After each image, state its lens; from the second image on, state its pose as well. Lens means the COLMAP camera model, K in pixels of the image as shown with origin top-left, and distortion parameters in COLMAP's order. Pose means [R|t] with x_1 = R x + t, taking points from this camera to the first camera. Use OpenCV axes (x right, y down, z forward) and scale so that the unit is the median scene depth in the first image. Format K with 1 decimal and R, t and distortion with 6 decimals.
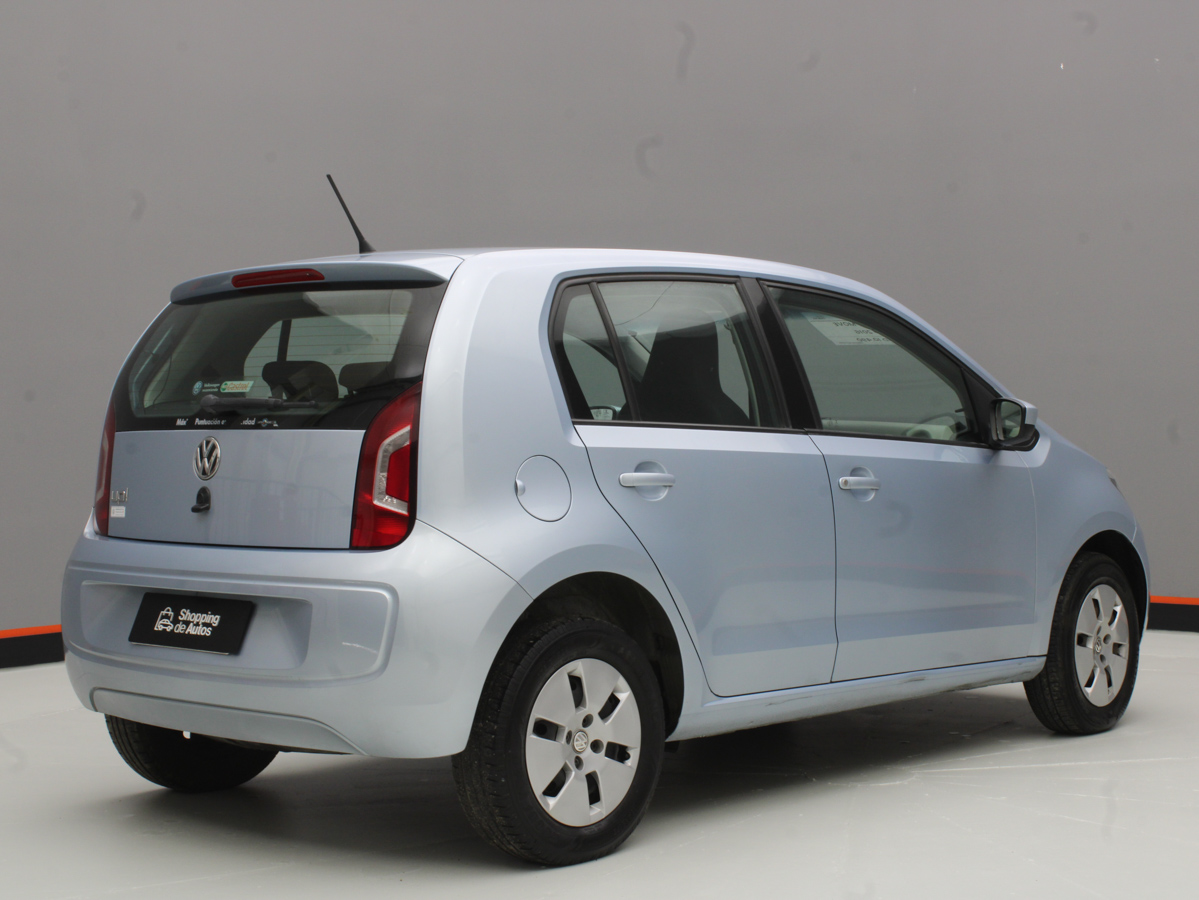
lens RADIAL K [[1829.8, 0, 599.5], [0, 1829.8, 450.0], [0, 0, 1]] dist [0.016675, 0.031665]
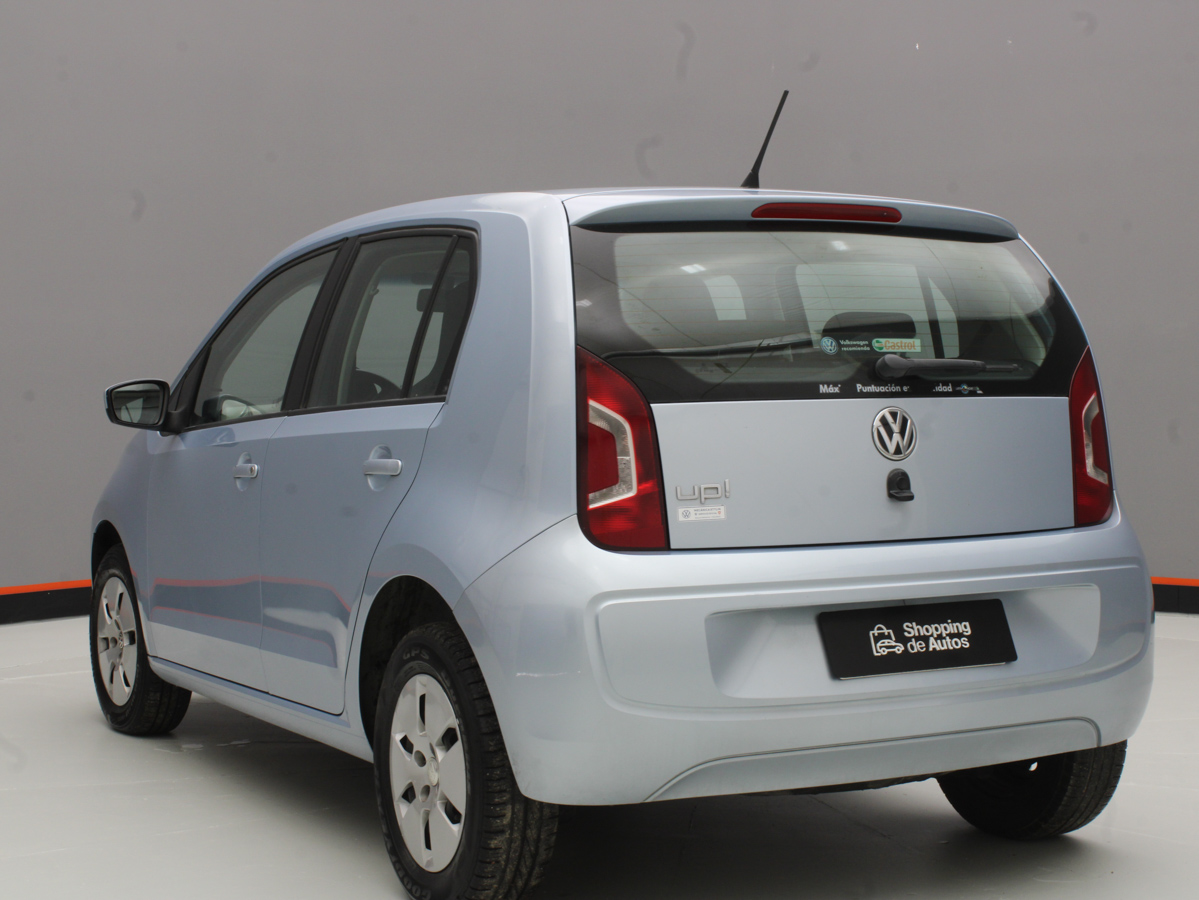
lens RADIAL K [[1829.8, 0, 599.5], [0, 1829.8, 450.0], [0, 0, 1]] dist [0.016675, 0.031665]
pose [[0.400560, -0.025291, 0.915921, -1.006201], [0.022506, 0.999589, 0.017759, -0.005470], [-0.915994, 0.013500, 0.400965, 0.800697]]
